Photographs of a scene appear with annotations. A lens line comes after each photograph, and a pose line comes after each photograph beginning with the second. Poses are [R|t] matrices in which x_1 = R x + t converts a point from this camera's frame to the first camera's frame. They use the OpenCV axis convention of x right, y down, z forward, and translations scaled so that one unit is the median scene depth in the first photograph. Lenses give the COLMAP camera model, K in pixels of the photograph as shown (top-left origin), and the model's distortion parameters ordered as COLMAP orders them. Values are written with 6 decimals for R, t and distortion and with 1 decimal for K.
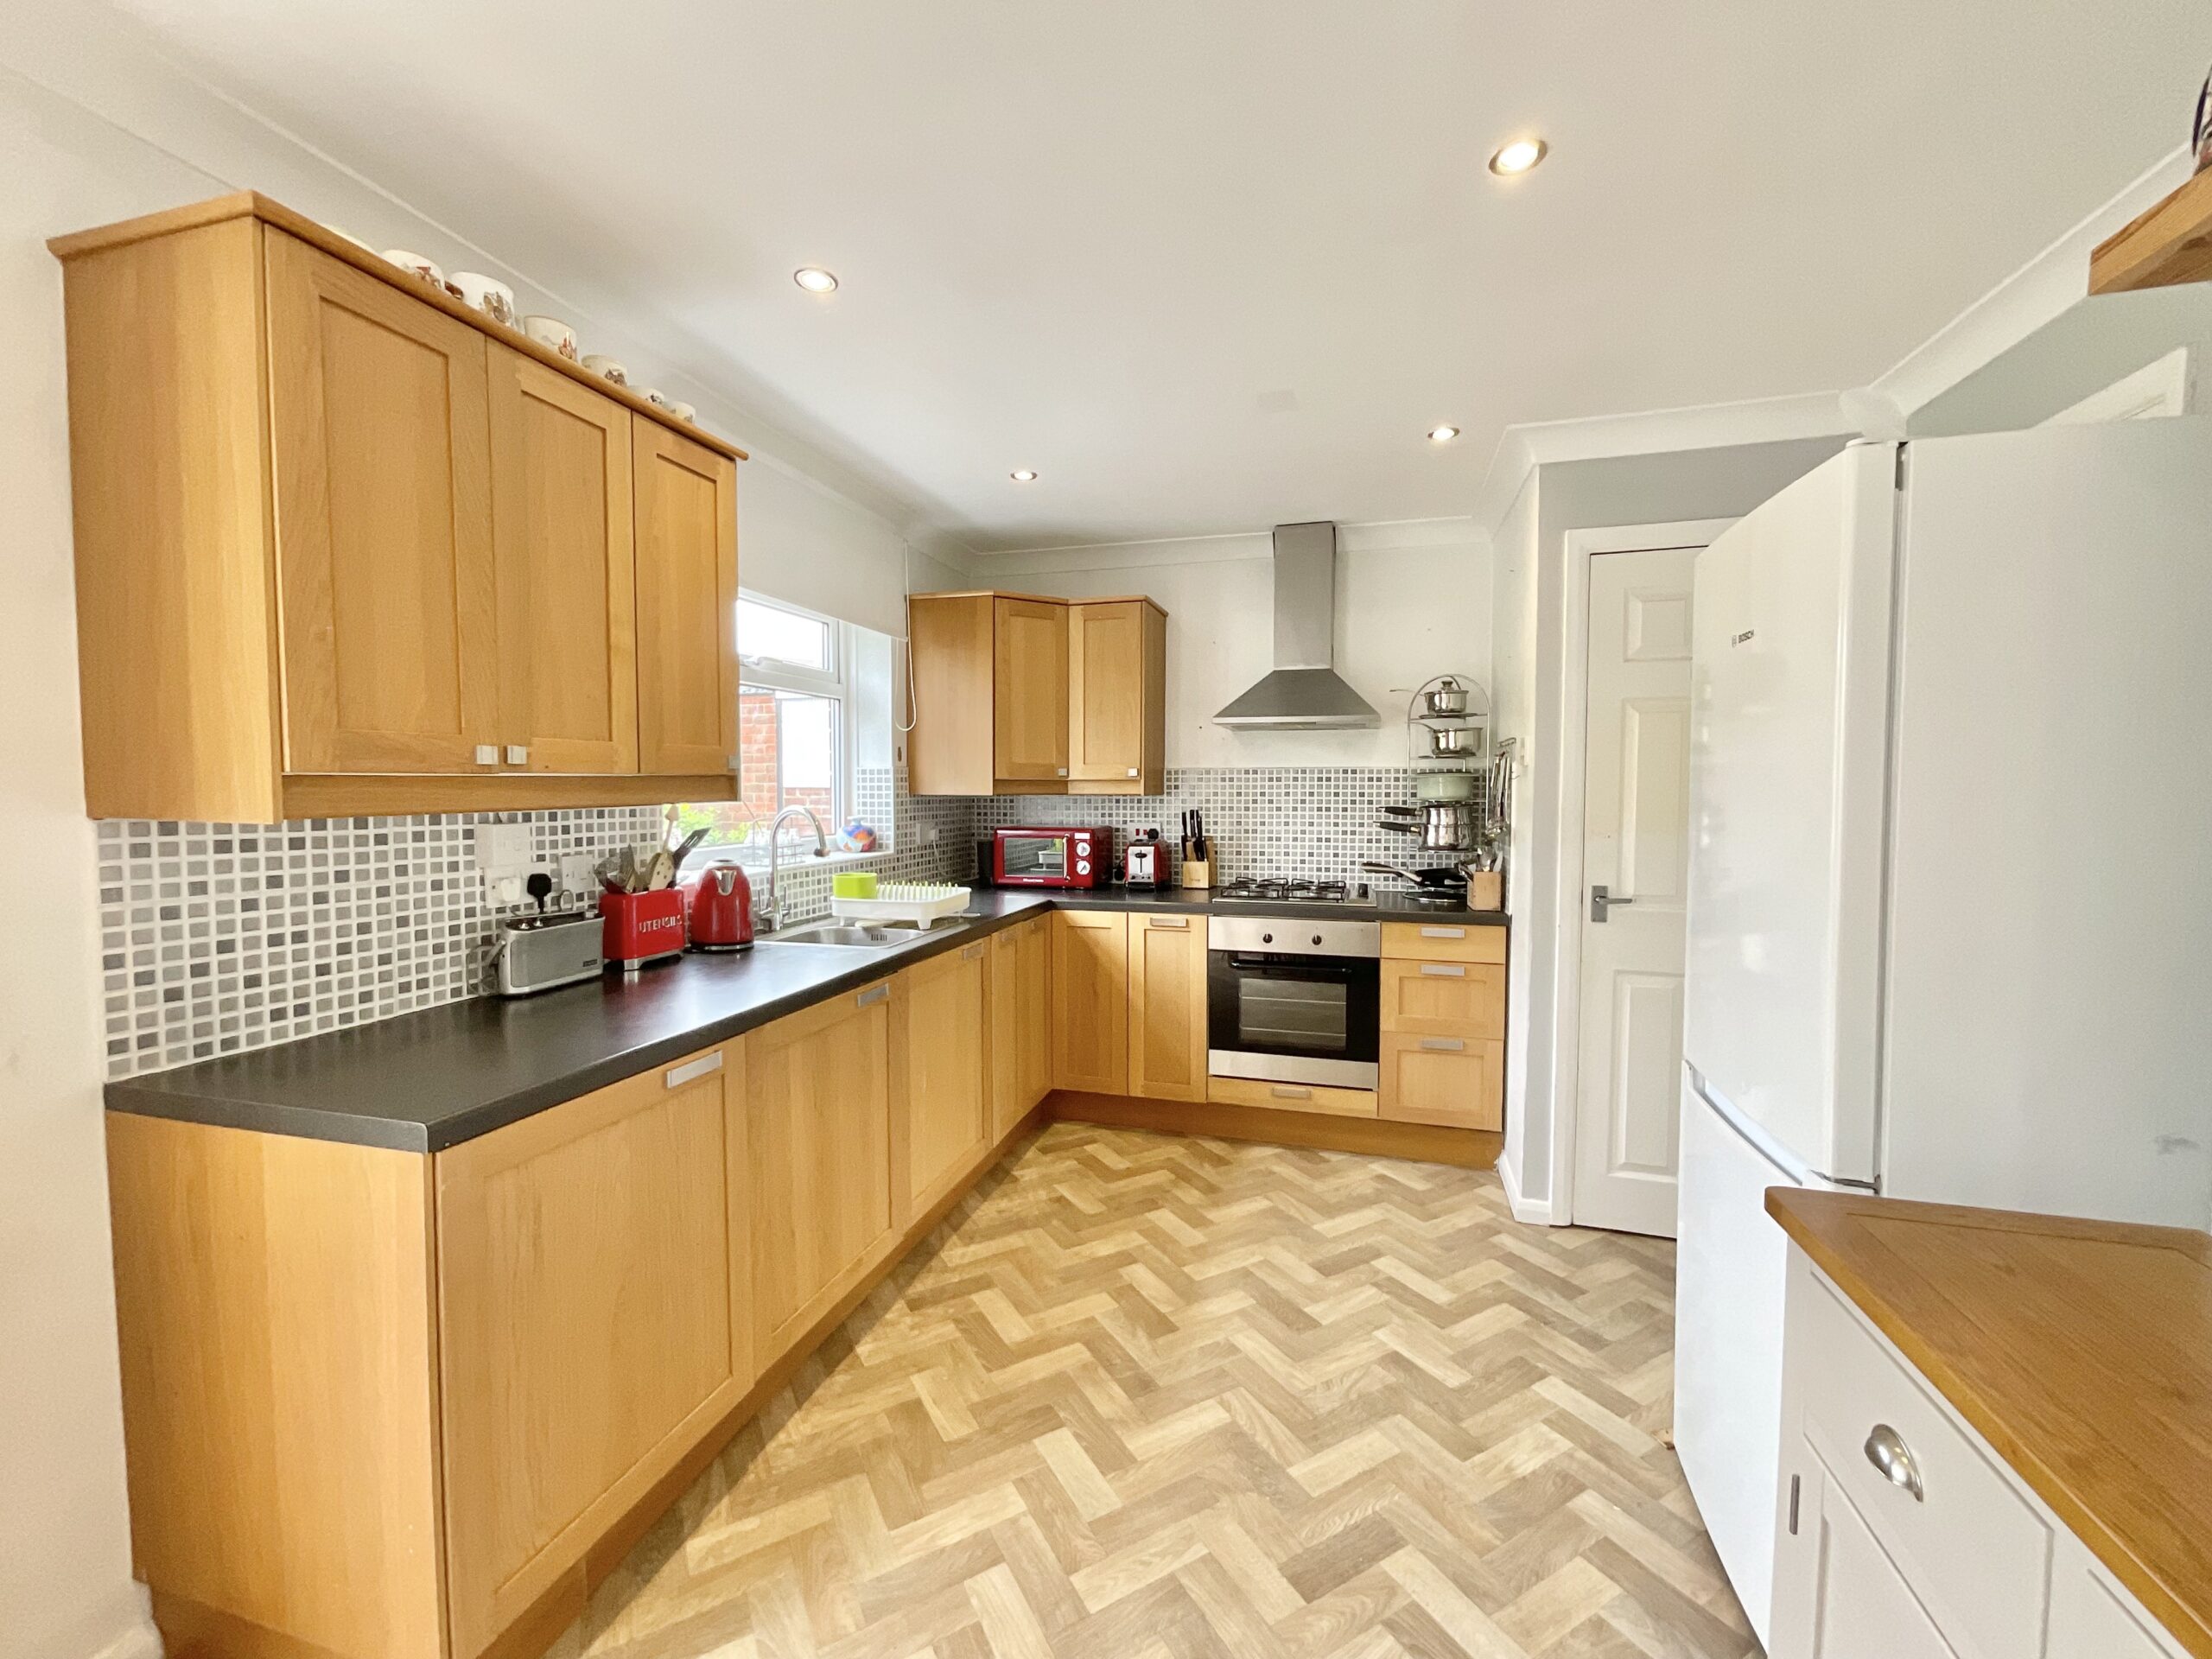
lens RADIAL K [[896.8, 0, 1107.5], [0, 896.8, 824.4], [0, 0, 1]] dist [-0.007607, 0.002199]
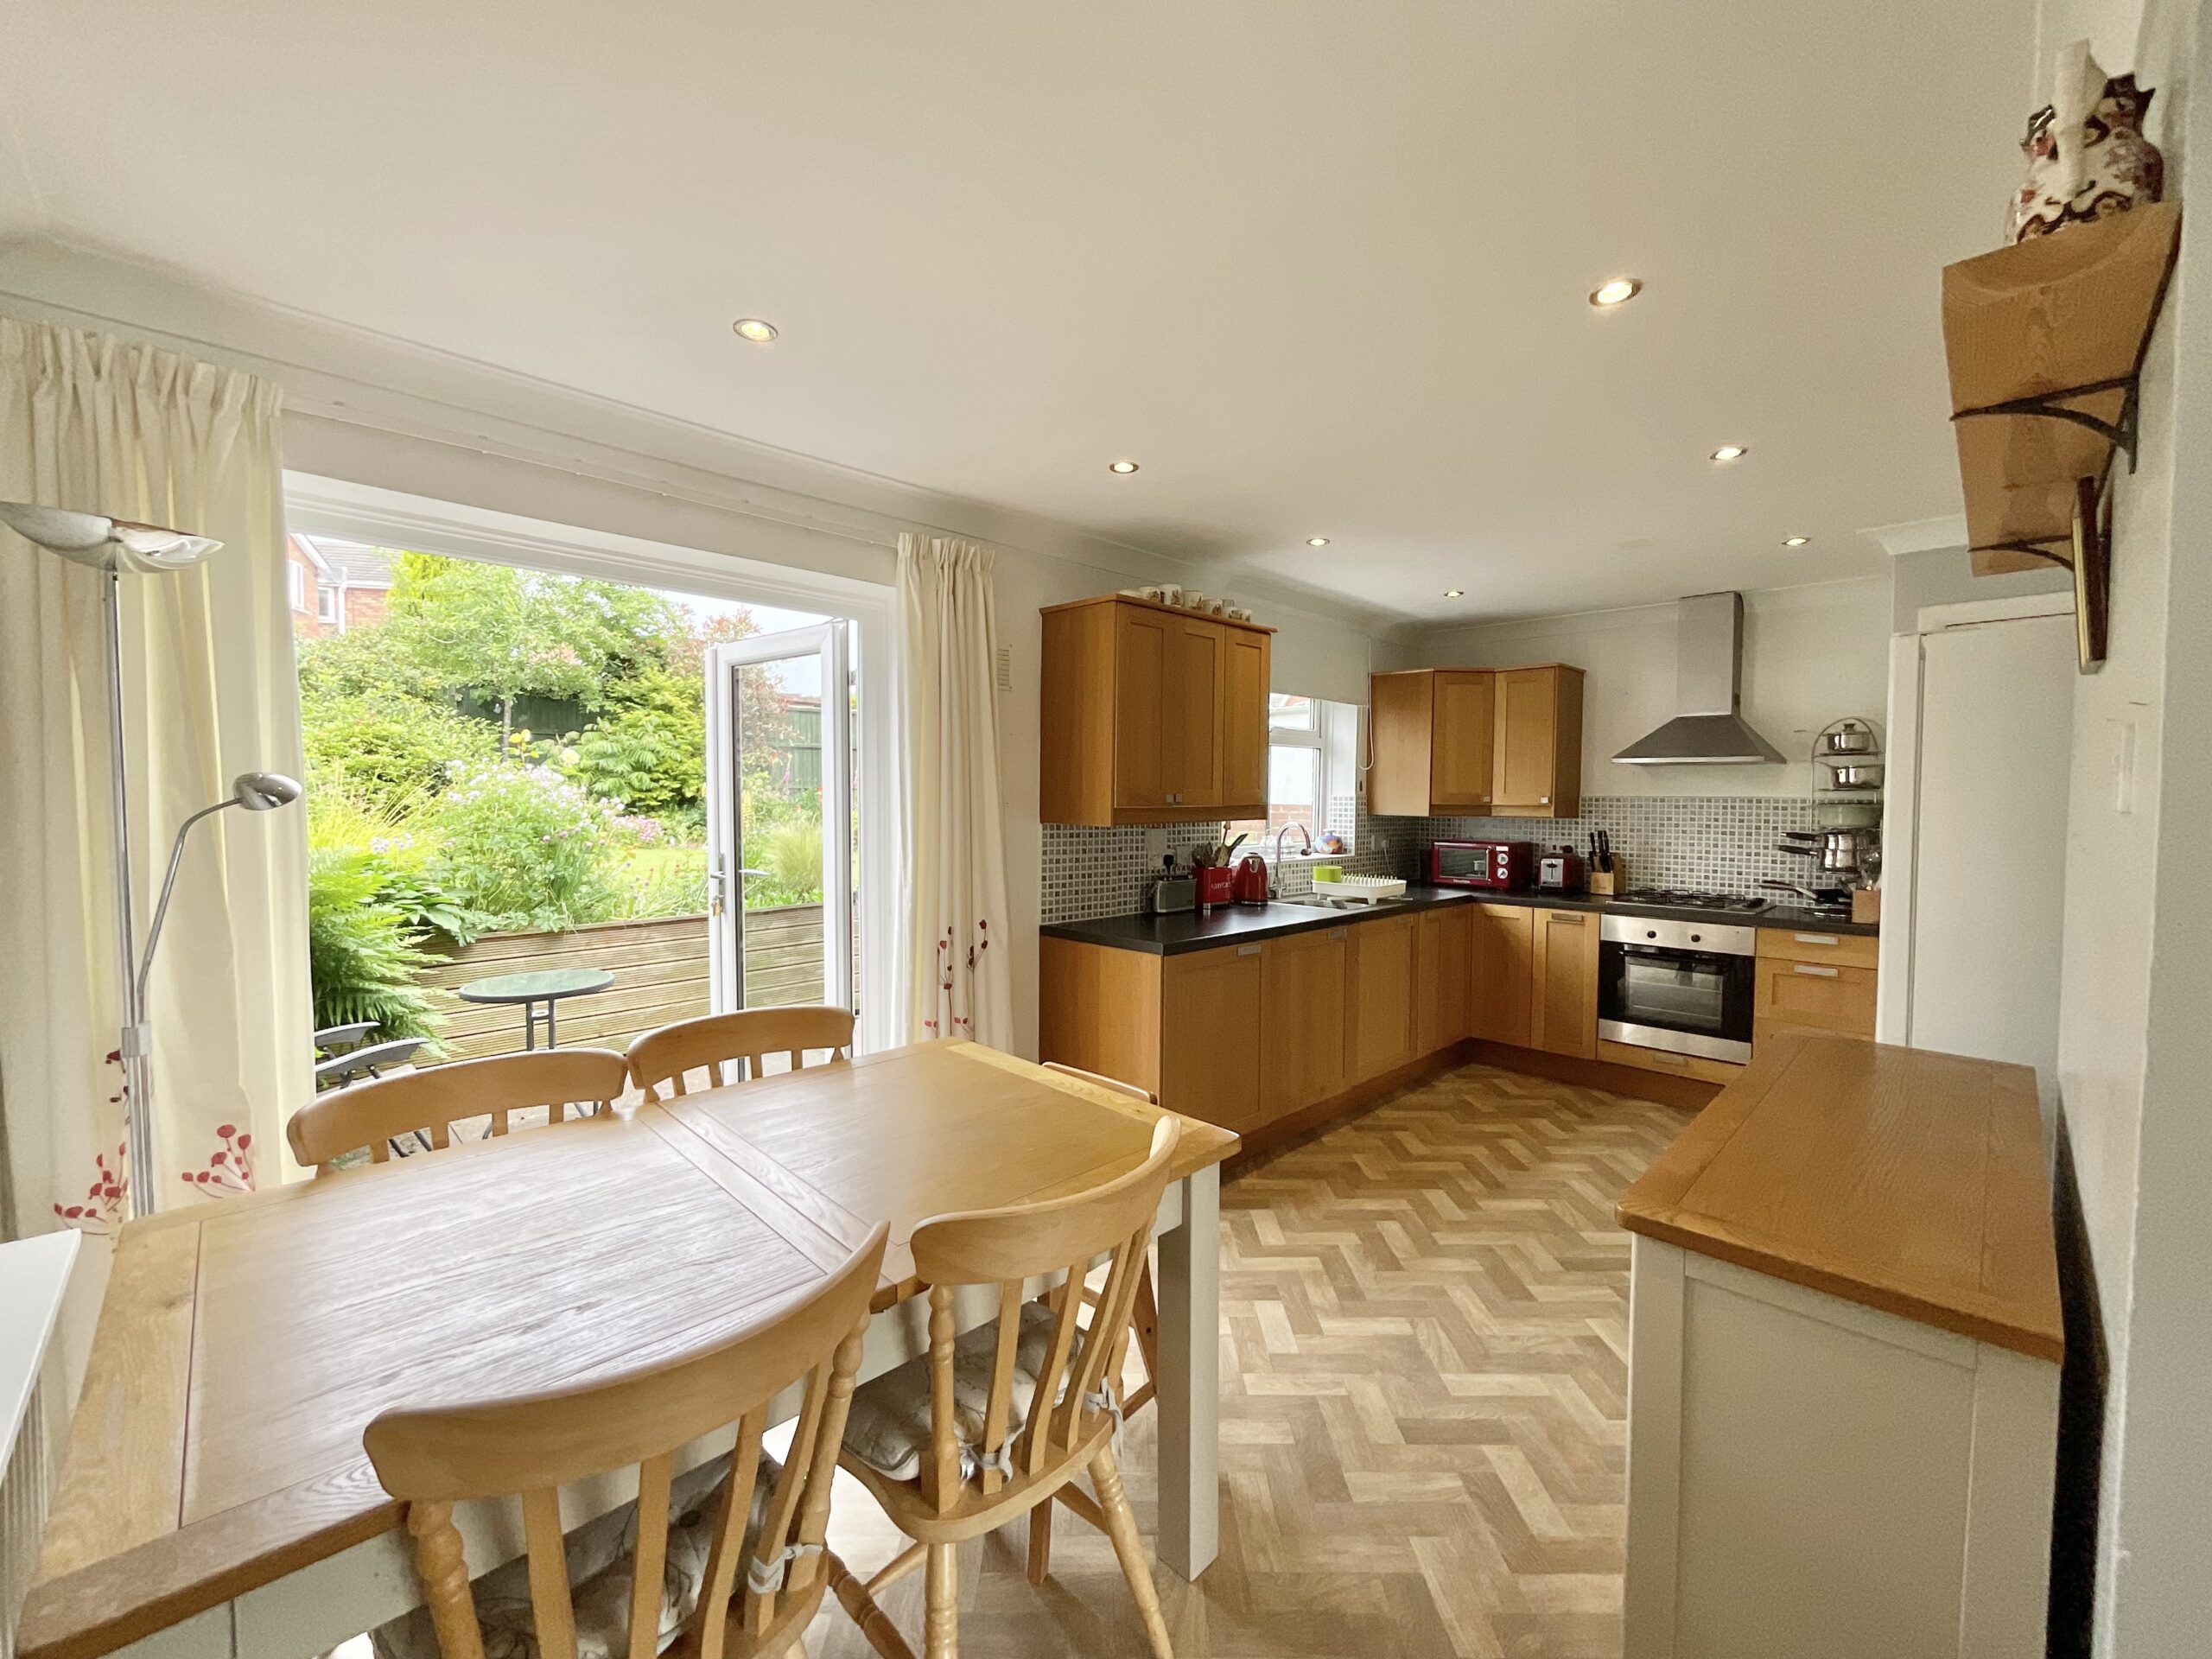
lens RADIAL K [[896.8, 0, 1094.2], [0, 896.8, 825.5], [0, 0, 1]] dist [-0.007607, 0.002199]
pose [[0.863035, 0.023512, -0.504597, 0.155262], [-0.029419, 0.999560, -0.003741, 0.002567], [0.504288, 0.018074, 0.863347, -0.566413]]
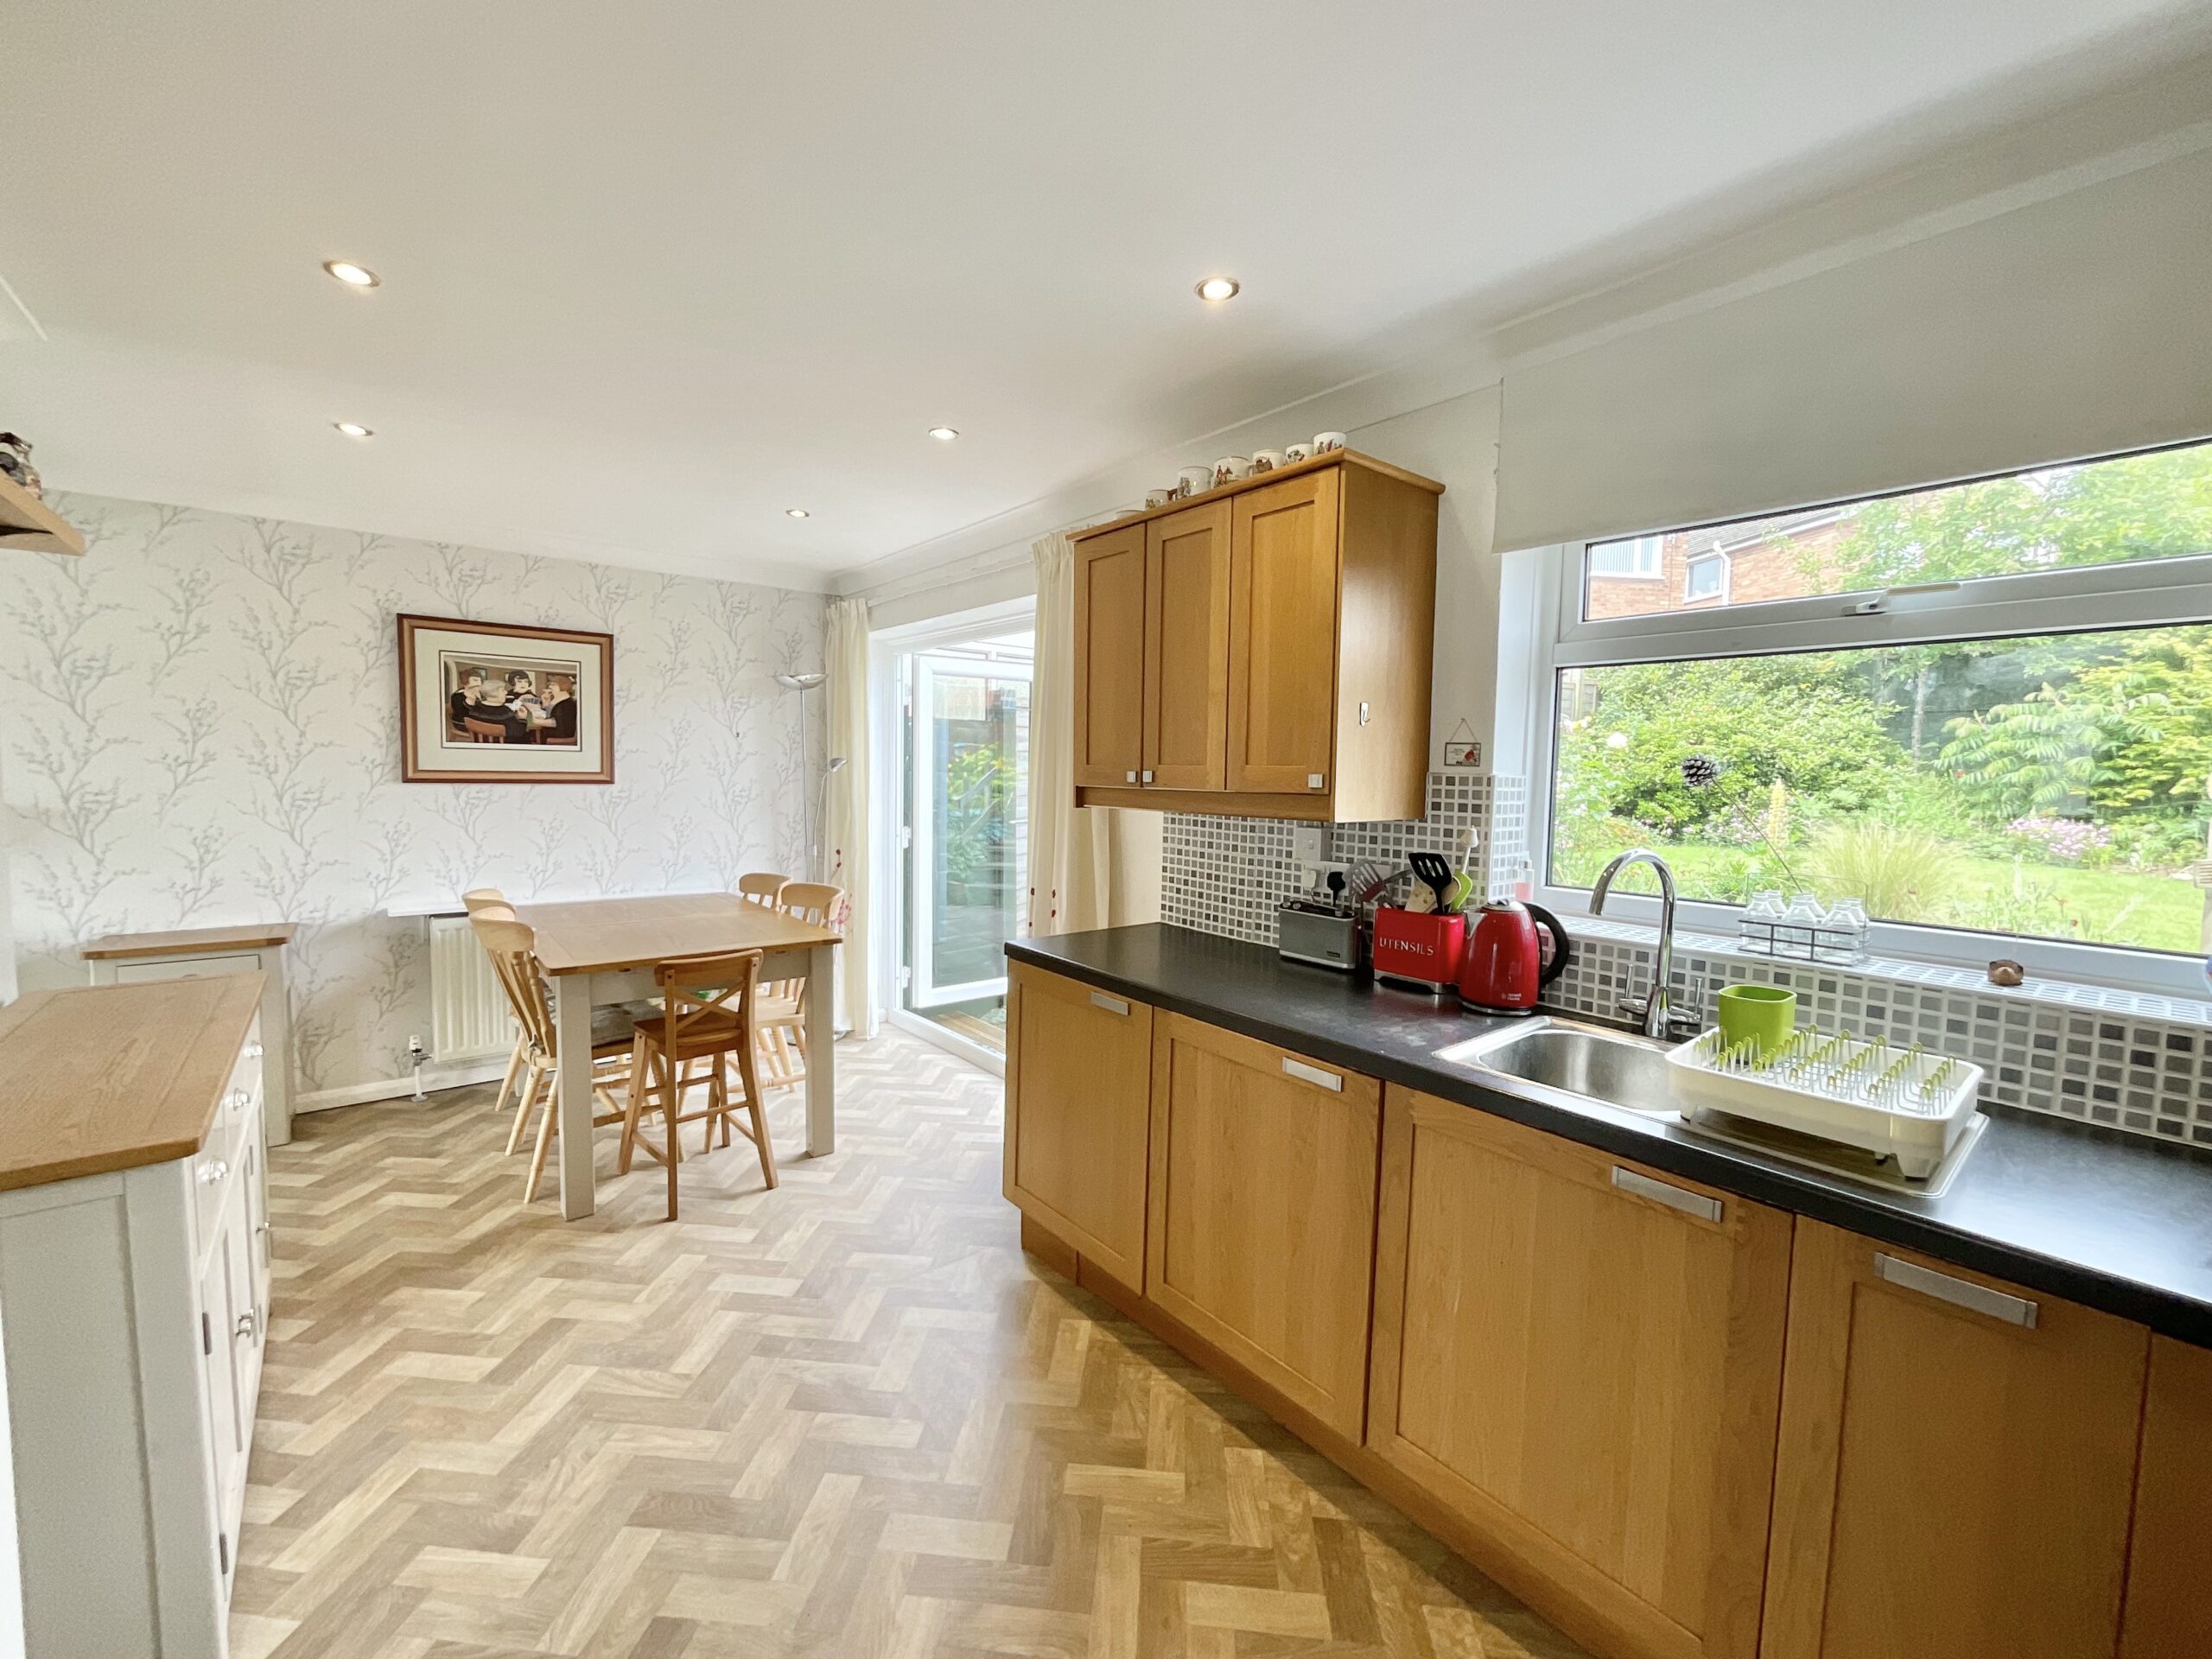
lens RADIAL K [[896.8, 0, 1104.1], [0, 896.8, 825.1], [0, 0, 1]] dist [-0.007607, 0.002199]
pose [[-0.571289, 0.044351, -0.819550, 0.388222], [-0.054268, 0.994313, 0.091638, -0.073528], [0.818953, 0.096828, -0.565633, 1.023848]]
